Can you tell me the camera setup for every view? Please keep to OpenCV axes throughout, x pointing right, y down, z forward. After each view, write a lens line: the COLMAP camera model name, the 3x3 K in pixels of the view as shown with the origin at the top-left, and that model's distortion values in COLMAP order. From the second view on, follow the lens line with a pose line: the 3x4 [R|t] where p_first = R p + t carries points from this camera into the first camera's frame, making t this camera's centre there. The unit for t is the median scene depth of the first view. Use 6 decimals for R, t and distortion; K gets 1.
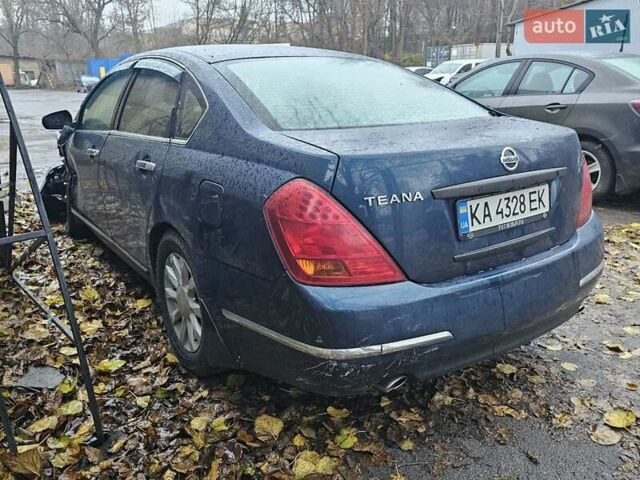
lens RADIAL K [[521.3, 0, 320.0], [0, 521.3, 240.0], [0, 0, 1]] dist [0.048496, -0.003931]
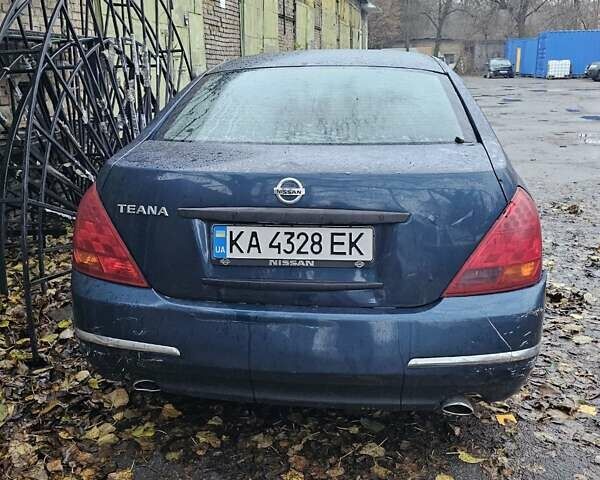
lens RADIAL K [[636.4, 0, 300.0], [0, 636.4, 240.0], [0, 0, 1]] dist [0.108625, -0.204620]
pose [[0.758560, 0.177710, -0.626901, 1.084832], [-0.193522, 0.980123, 0.043675, -0.121701], [0.622202, 0.088189, 0.777873, 0.153408]]
